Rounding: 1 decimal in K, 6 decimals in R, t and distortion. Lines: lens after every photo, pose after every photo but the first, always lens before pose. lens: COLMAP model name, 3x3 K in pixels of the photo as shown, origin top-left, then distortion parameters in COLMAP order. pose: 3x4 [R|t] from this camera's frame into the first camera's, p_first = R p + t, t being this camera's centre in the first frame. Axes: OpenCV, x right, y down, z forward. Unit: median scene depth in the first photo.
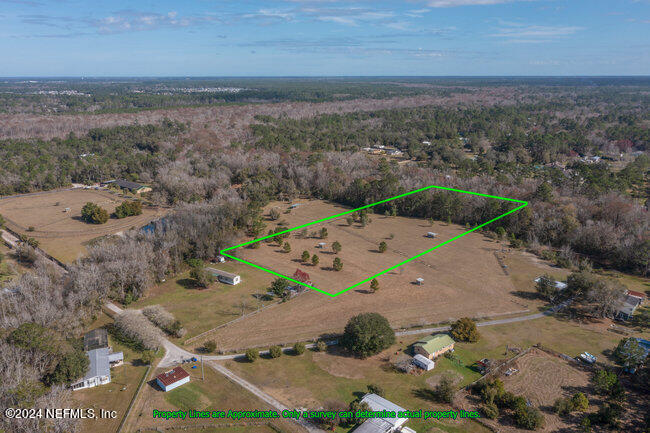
lens RADIAL K [[499.6, 0, 325.0], [0, 499.6, 216.5], [0, 0, 1]] dist [-0.001122, 0.000755]
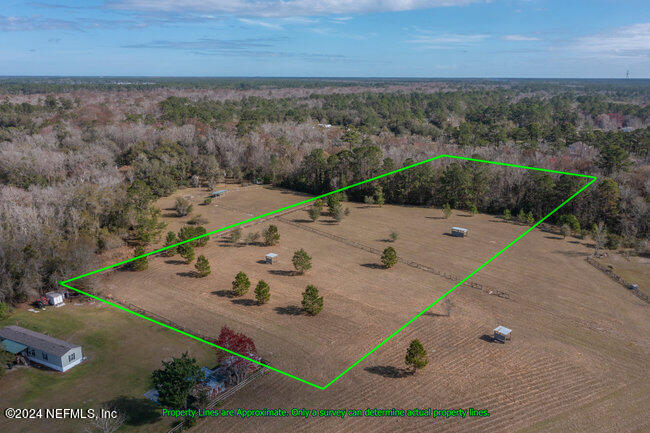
lens RADIAL K [[499.6, 0, 325.0], [0, 499.6, 216.5], [0, 0, 1]] dist [-0.001122, 0.000755]
pose [[0.989278, -0.029863, 0.142956, -0.021072], [0.030543, 0.999530, -0.002564, 0.014812], [-0.142812, 0.006903, 0.989726, 0.416319]]
